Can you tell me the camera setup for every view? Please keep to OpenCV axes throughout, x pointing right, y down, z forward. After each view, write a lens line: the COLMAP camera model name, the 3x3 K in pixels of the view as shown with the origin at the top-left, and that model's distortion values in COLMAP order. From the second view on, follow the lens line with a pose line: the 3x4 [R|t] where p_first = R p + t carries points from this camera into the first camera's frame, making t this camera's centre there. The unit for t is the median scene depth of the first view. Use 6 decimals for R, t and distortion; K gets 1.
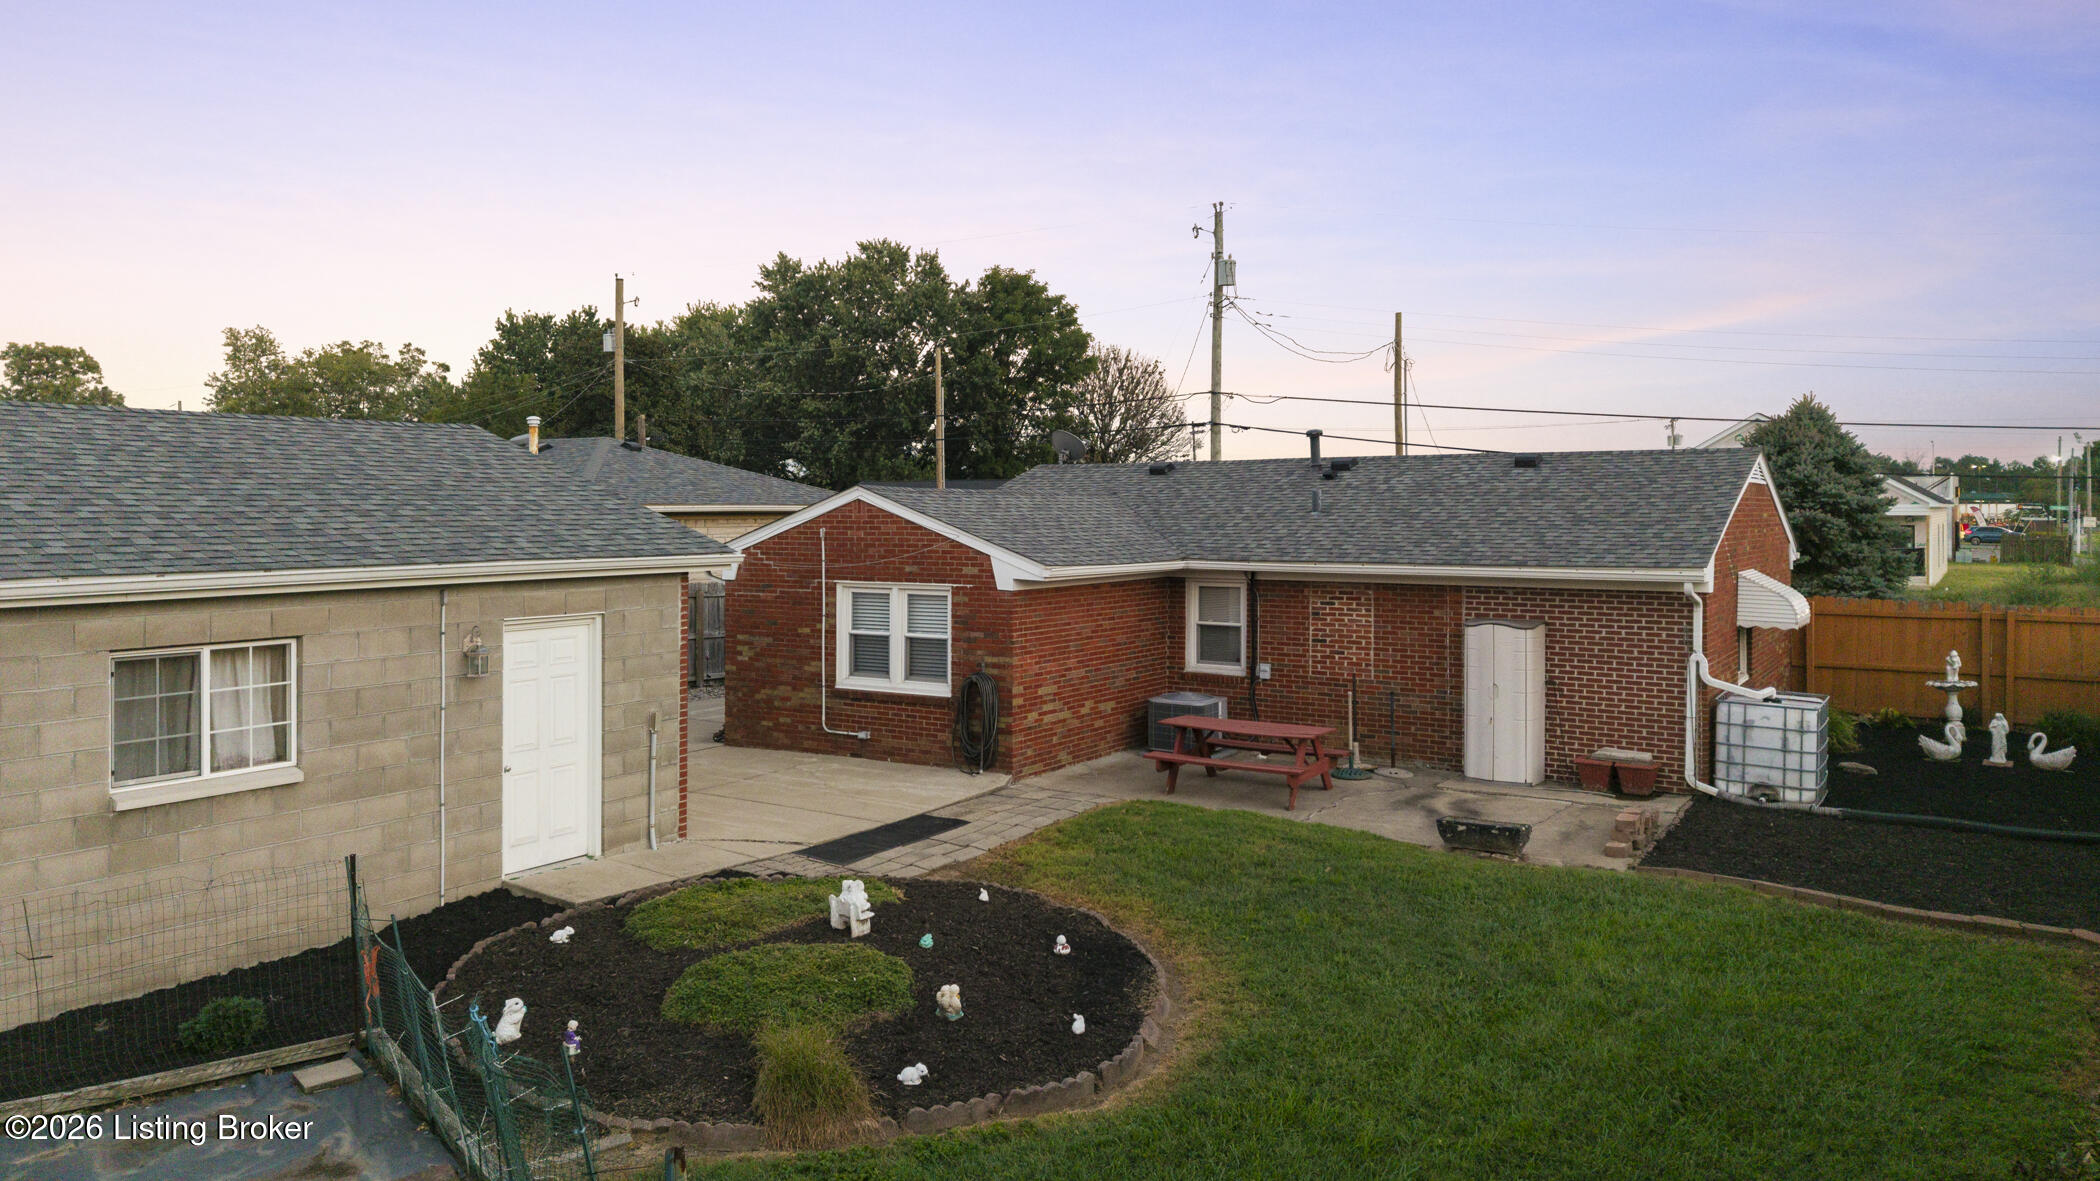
lens RADIAL K [[1411.6, 0, 1039.8], [0, 1411.6, 554.6], [0, 0, 1]] dist [0.071375, -0.103619]
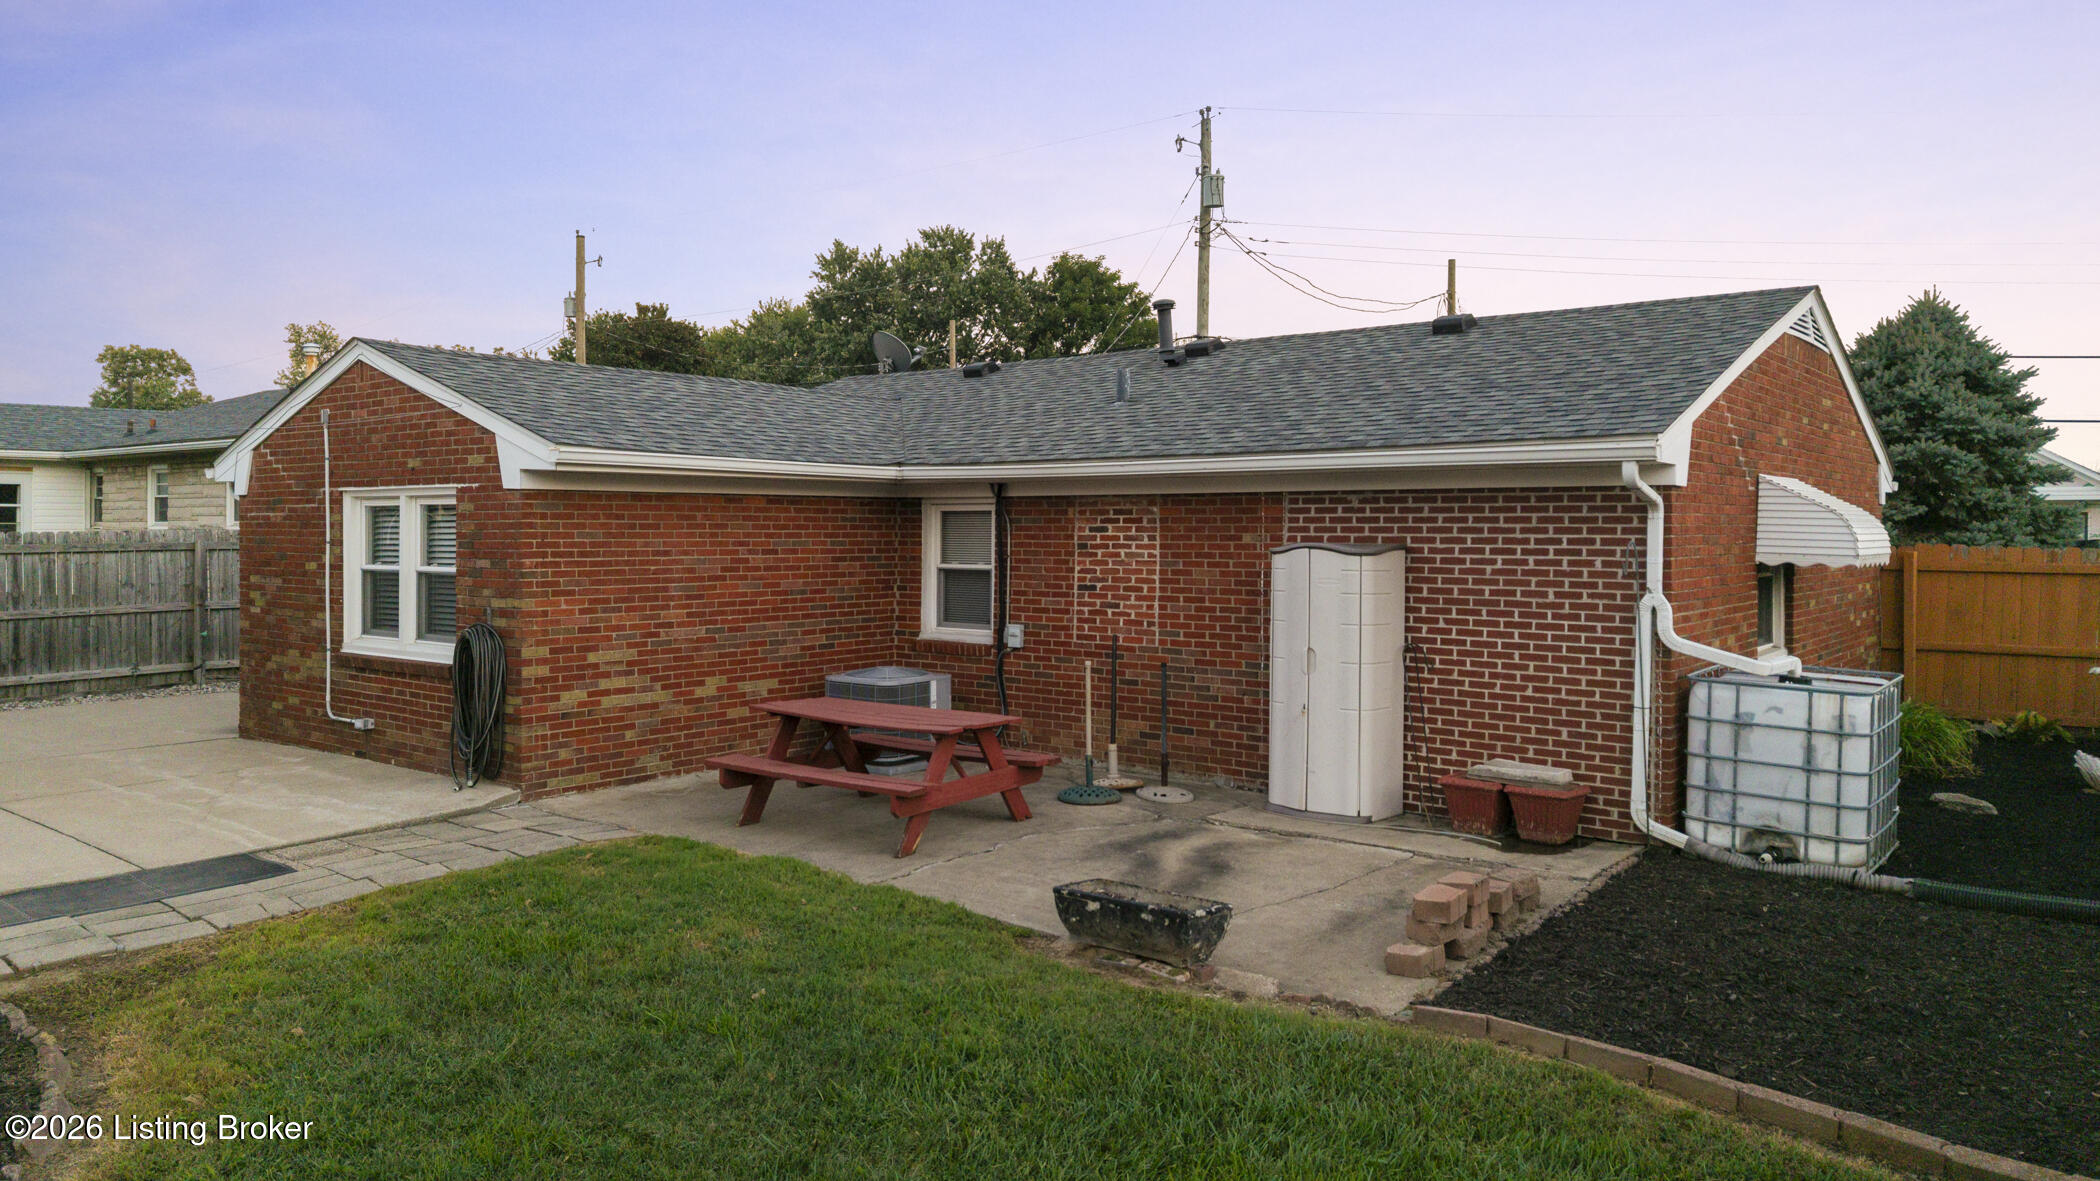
lens RADIAL K [[1398.3, 0, 1041.0], [0, 1398.3, 588.7], [0, 0, 1]] dist [0.056480, -0.068955]
pose [[0.995968, 0.007445, -0.089397, 0.238082], [-0.006314, 0.999897, 0.012923, 0.054222], [0.089484, -0.012307, 0.995912, 0.375057]]
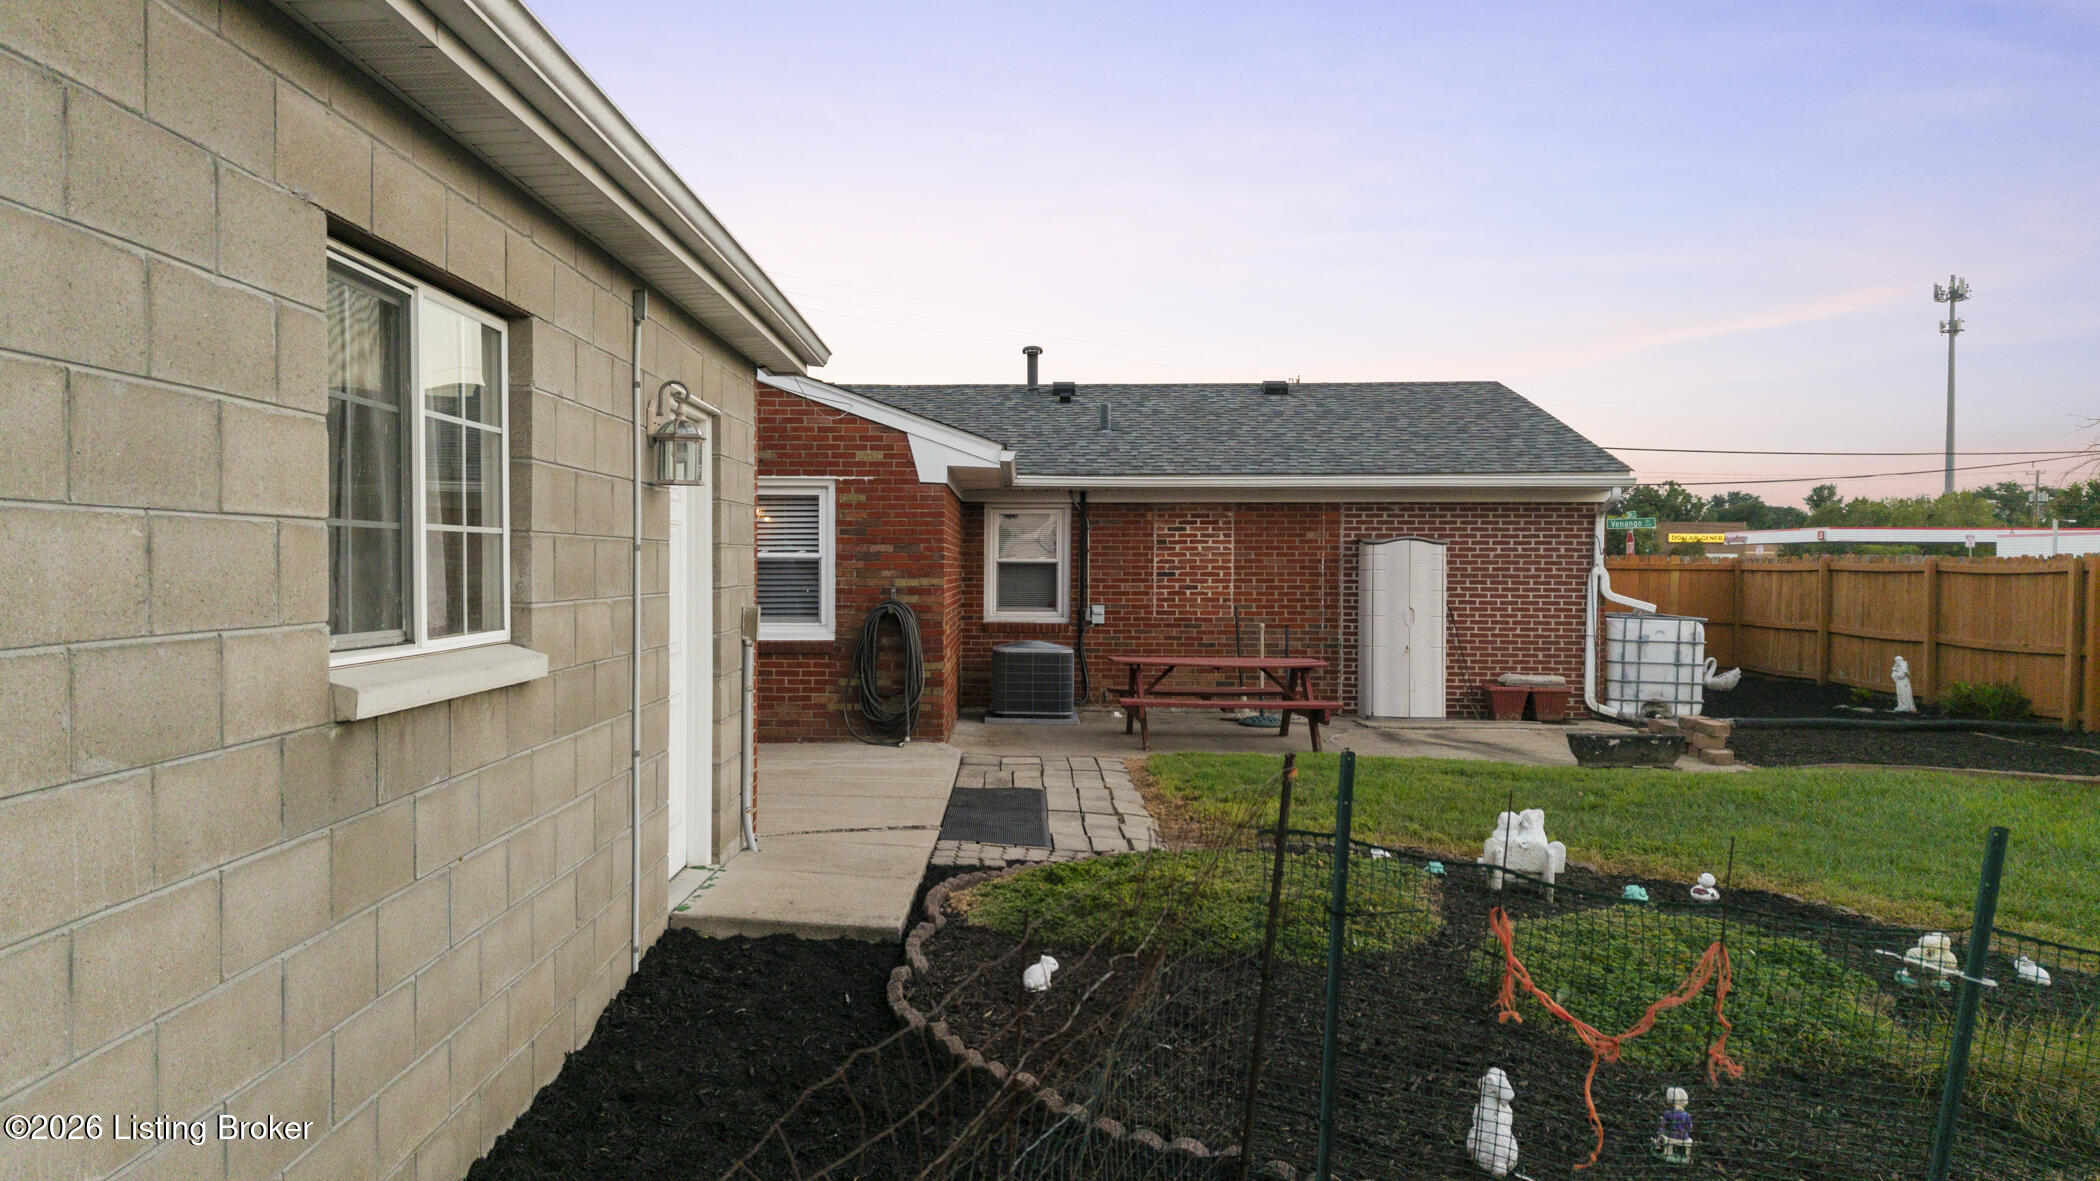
lens RADIAL K [[1474.1, 0, 937.1], [0, 1474.1, 599.8], [0, 0, 1]] dist [0.051158, -0.041846]
pose [[0.860632, -0.006186, 0.509190, -0.365269], [0.010469, 0.999930, -0.005546, 0.080695], [-0.509120, 0.010104, 0.860636, 0.332583]]
